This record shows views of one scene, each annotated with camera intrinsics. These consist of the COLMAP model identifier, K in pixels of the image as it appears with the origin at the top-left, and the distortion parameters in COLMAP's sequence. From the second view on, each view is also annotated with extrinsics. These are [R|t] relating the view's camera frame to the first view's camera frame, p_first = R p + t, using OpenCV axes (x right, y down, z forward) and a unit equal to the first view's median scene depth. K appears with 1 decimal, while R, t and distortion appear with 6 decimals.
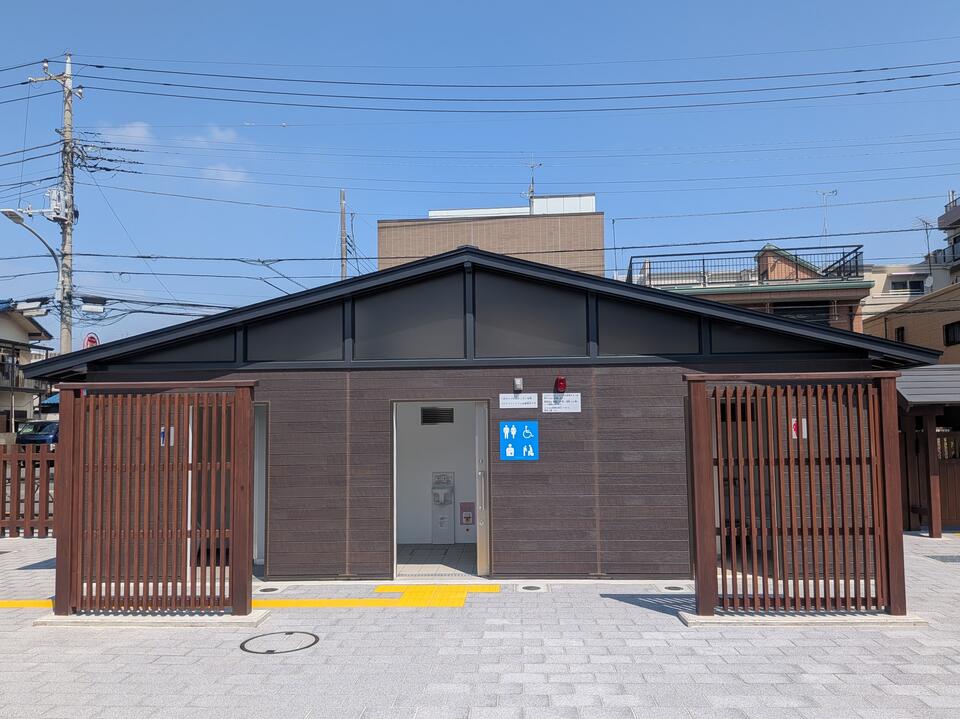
lens RADIAL K [[762.4, 0, 473.9], [0, 762.4, 376.8], [0, 0, 1]] dist [0.135639, -0.204243]
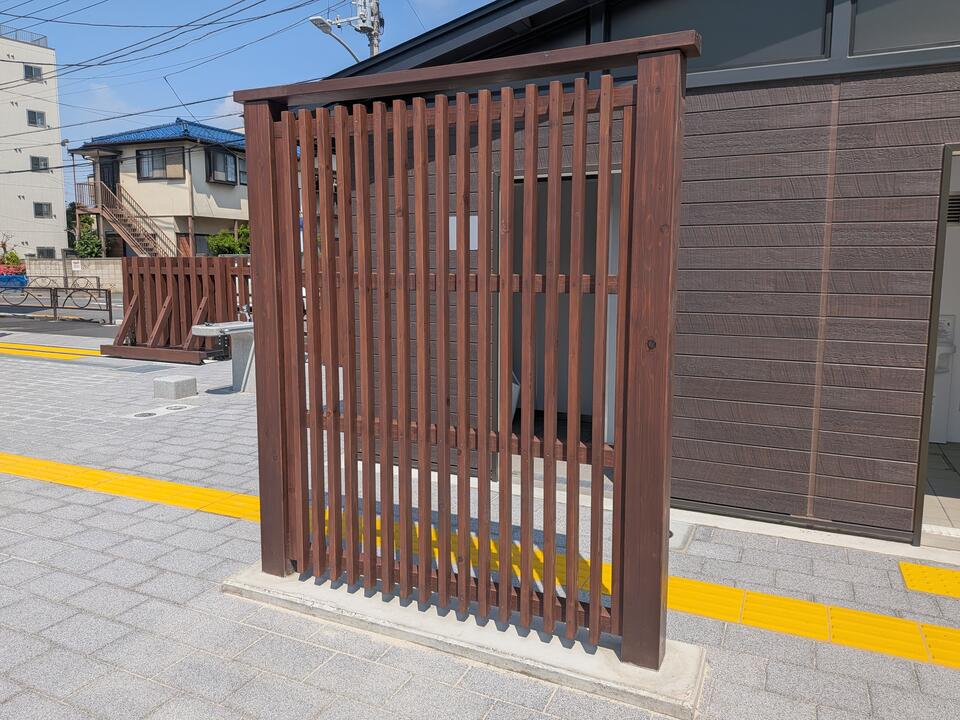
lens RADIAL K [[762.4, 0, 473.9], [0, 762.4, 377.3], [0, 0, 1]] dist [0.135639, -0.204243]
pose [[0.930868, 0.069876, -0.358612, -0.176507], [0.009548, 0.976553, 0.215064, 0.057409], [0.365232, -0.203620, 0.908375, 0.456307]]
